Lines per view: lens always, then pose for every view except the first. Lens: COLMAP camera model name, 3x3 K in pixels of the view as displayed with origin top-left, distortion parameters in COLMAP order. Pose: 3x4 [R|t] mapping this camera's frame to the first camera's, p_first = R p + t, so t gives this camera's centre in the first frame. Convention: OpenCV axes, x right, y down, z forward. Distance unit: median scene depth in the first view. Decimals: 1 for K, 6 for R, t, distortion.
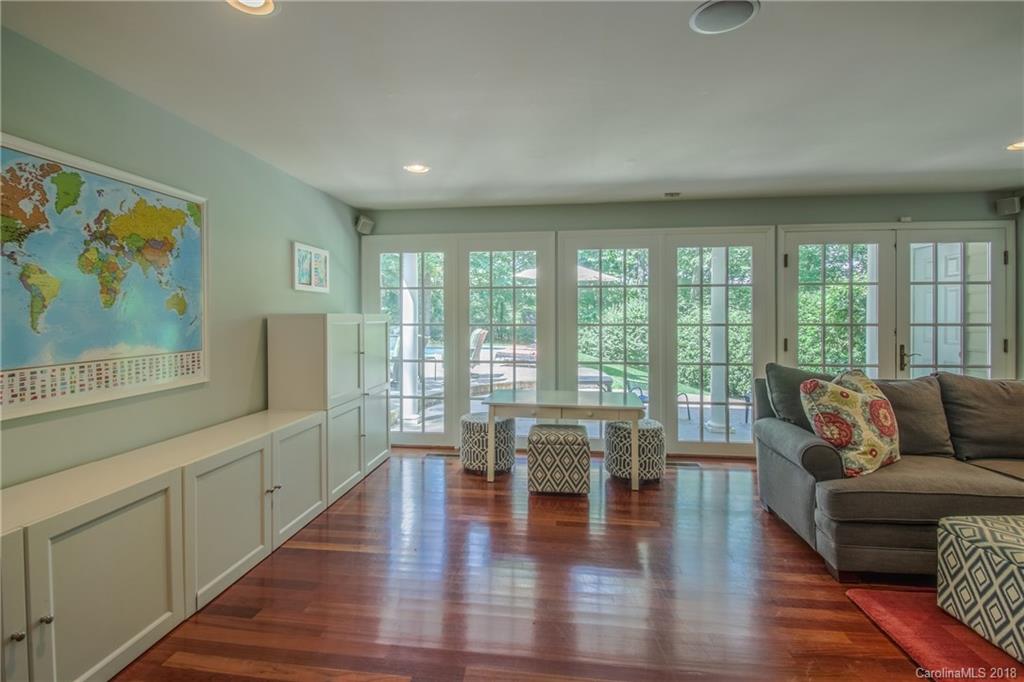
lens RADIAL K [[480.5, 0, 504.3], [0, 480.5, 322.3], [0, 0, 1]] dist [-0.008252, -0.006785]
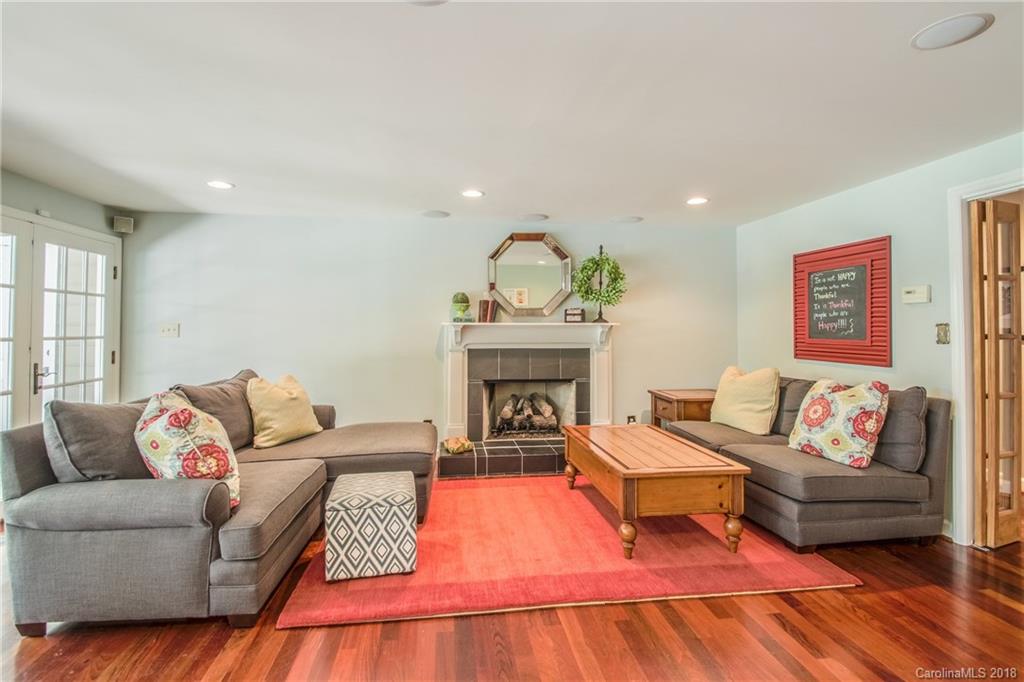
lens RADIAL K [[480.5, 0, 503.2], [0, 480.5, 316.7], [0, 0, 1]] dist [-0.008252, -0.006785]
pose [[-0.244423, 0.024731, 0.969353, -0.337688], [0.011848, 0.999676, -0.022517, -0.011130], [-0.969596, 0.005982, -0.244637, 0.881888]]
